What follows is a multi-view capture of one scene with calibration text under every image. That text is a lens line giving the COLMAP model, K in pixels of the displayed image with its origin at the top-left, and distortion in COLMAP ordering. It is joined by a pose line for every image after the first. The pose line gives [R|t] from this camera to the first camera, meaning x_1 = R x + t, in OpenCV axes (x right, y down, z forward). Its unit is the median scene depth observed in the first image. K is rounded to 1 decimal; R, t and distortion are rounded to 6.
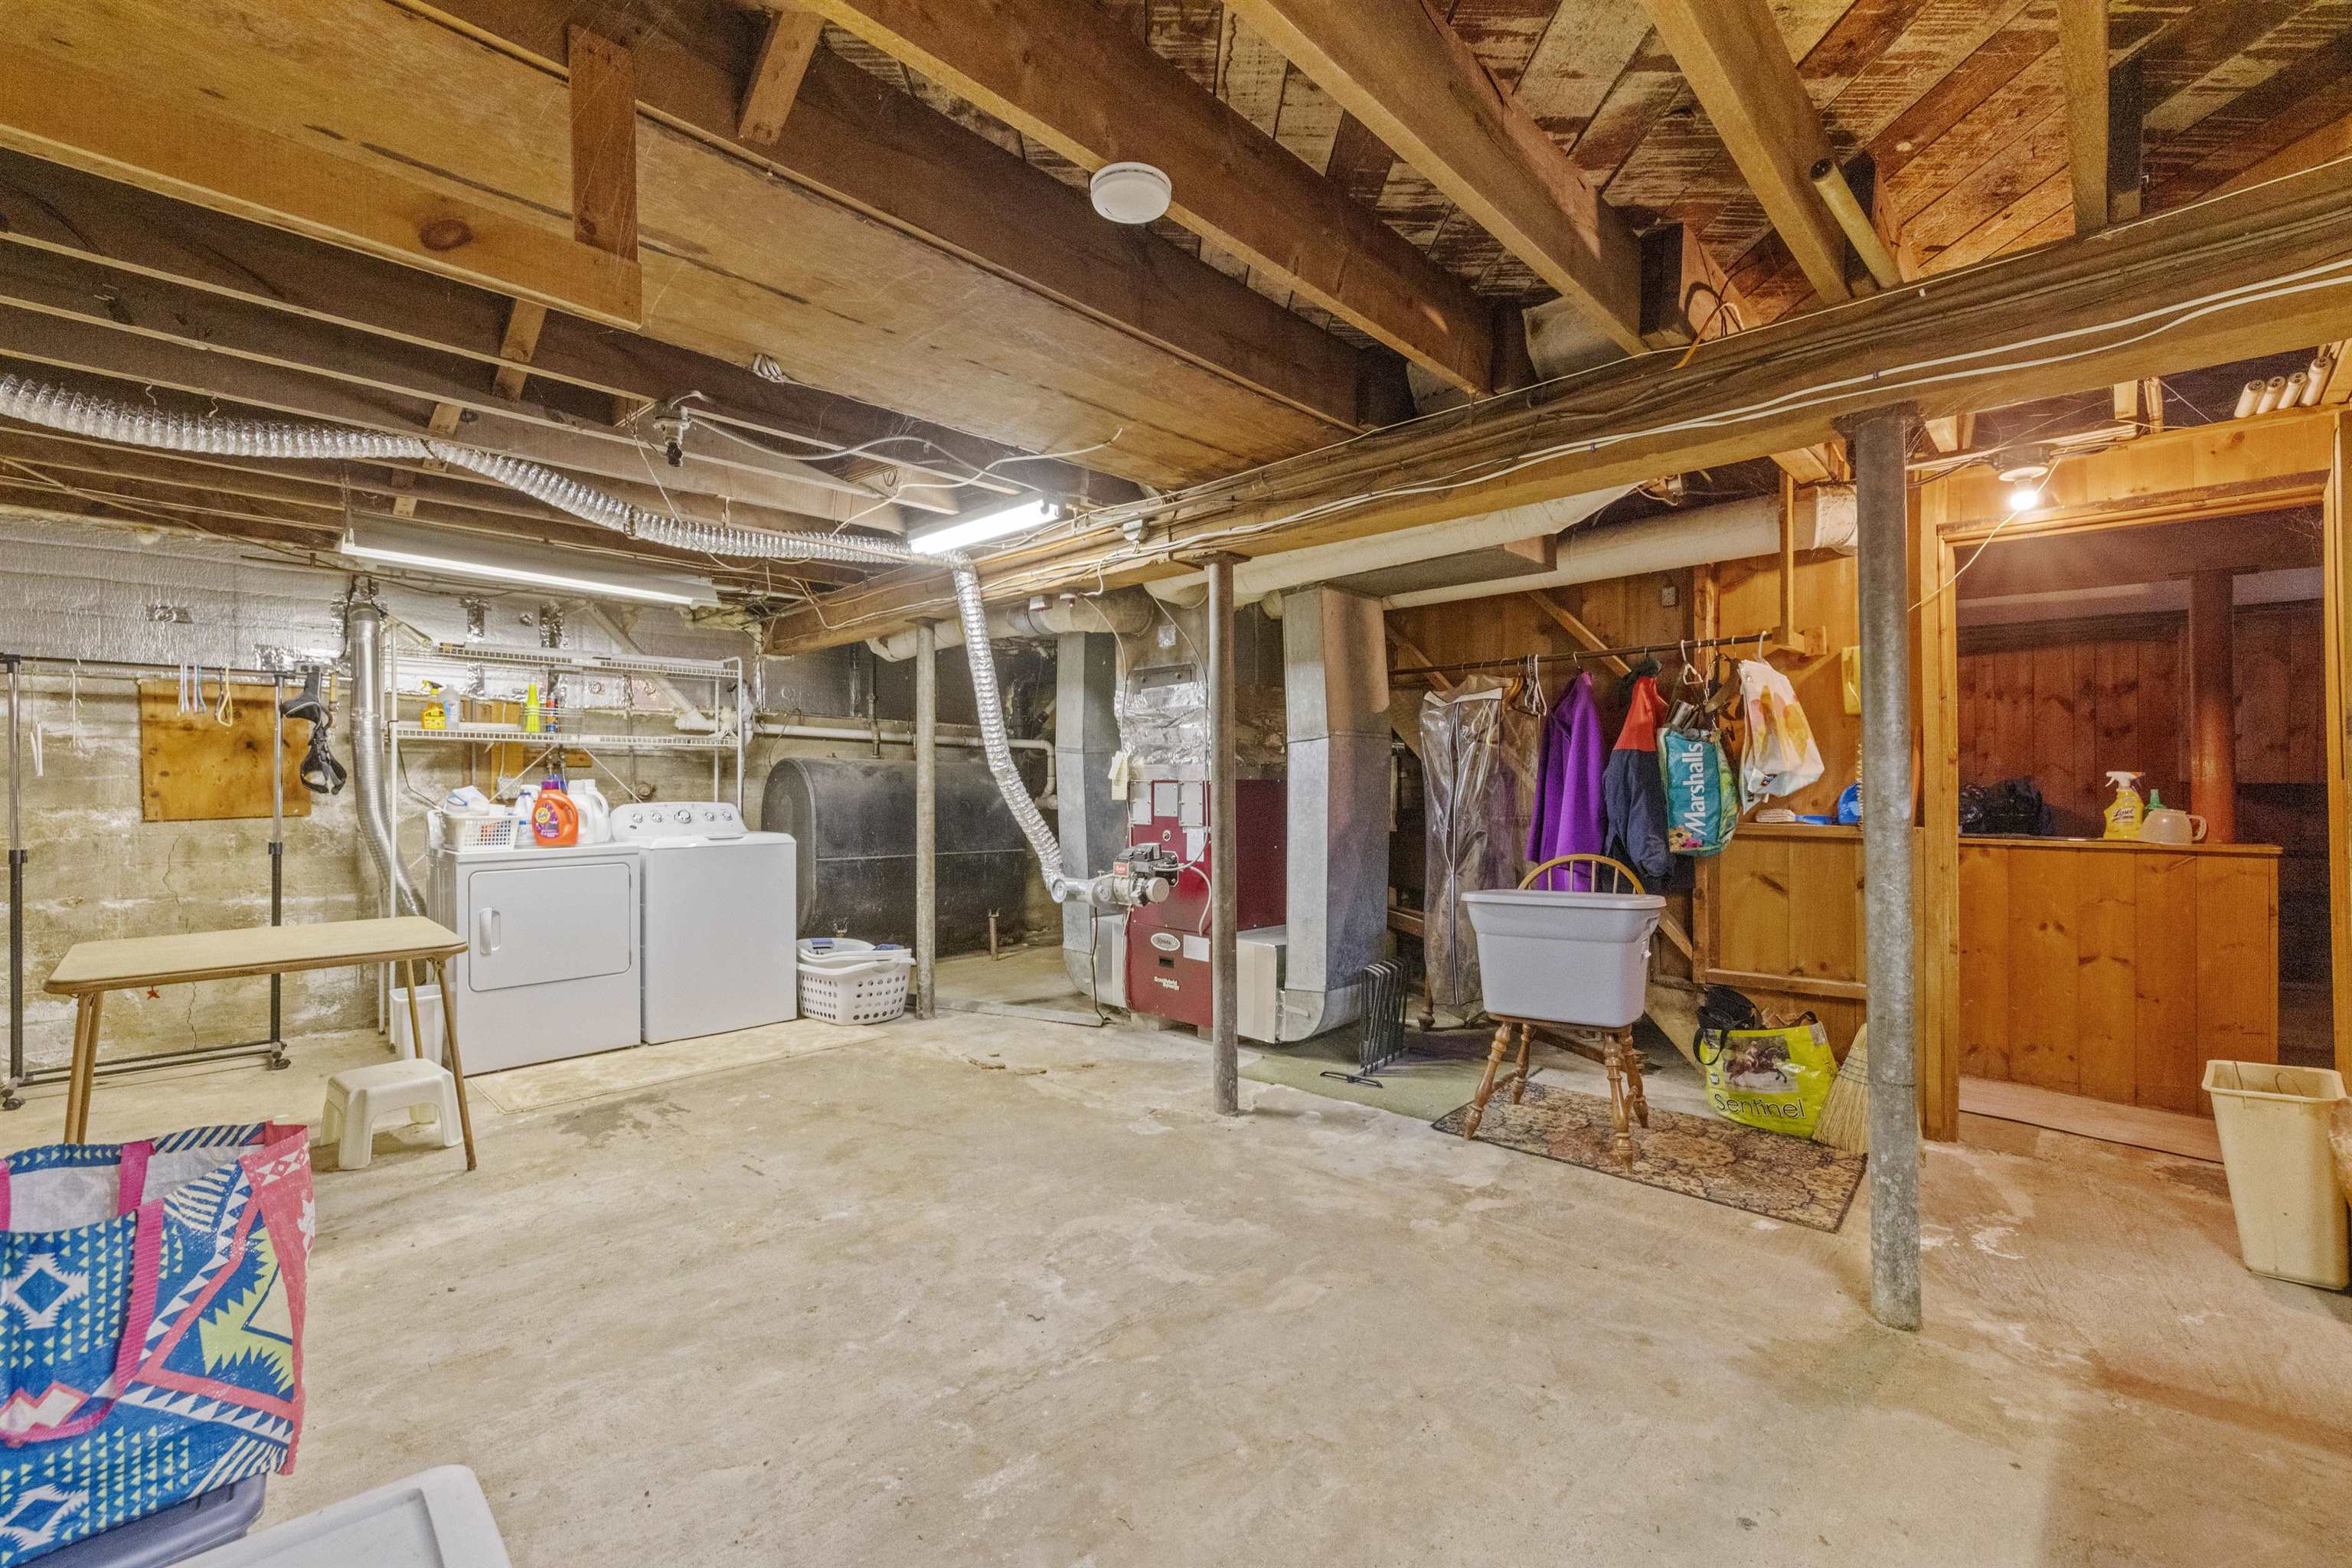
lens RADIAL K [[991.0, 0, 1175.8], [0, 991.0, 784.8], [0, 0, 1]] dist [-0.002413, 0.000004]
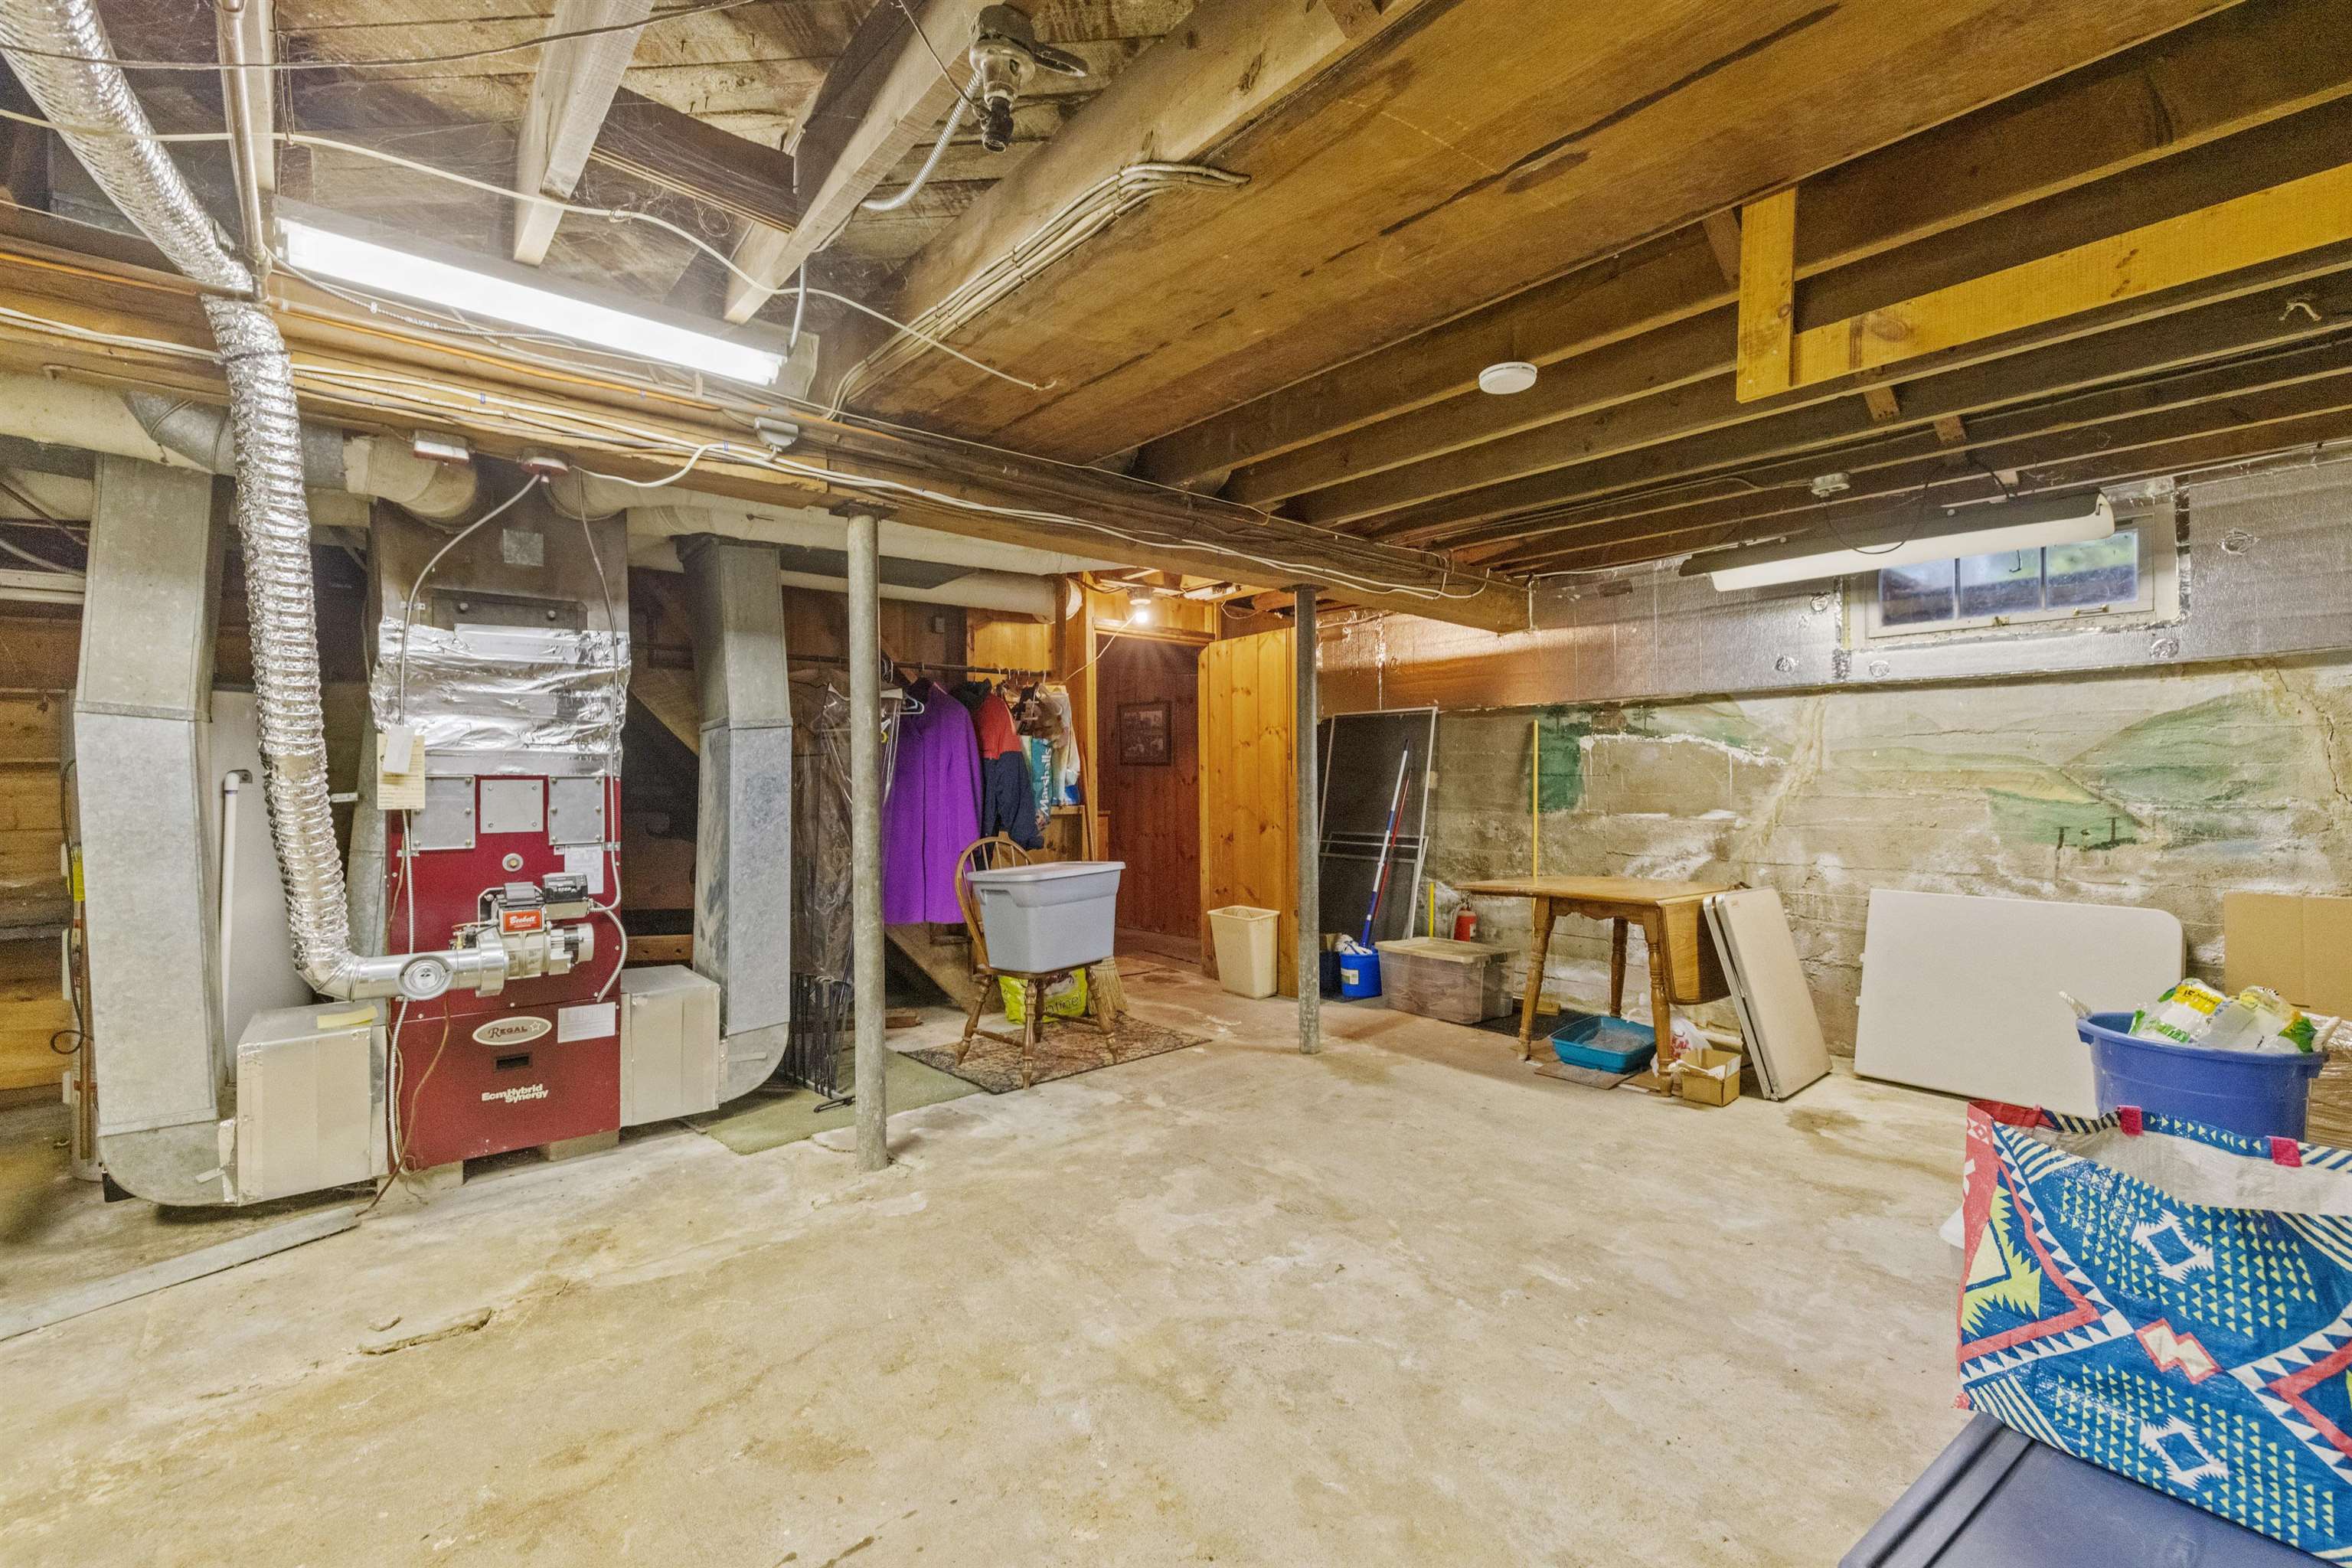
lens RADIAL K [[991.0, 0, 1175.2], [0, 991.0, 777.6], [0, 0, 1]] dist [-0.002413, 0.000004]
pose [[0.092342, -0.001692, 0.995726, -0.910235], [0.003312, 0.999994, 0.001392, -0.003412], [-0.995722, 0.003169, 0.092347, 0.789087]]
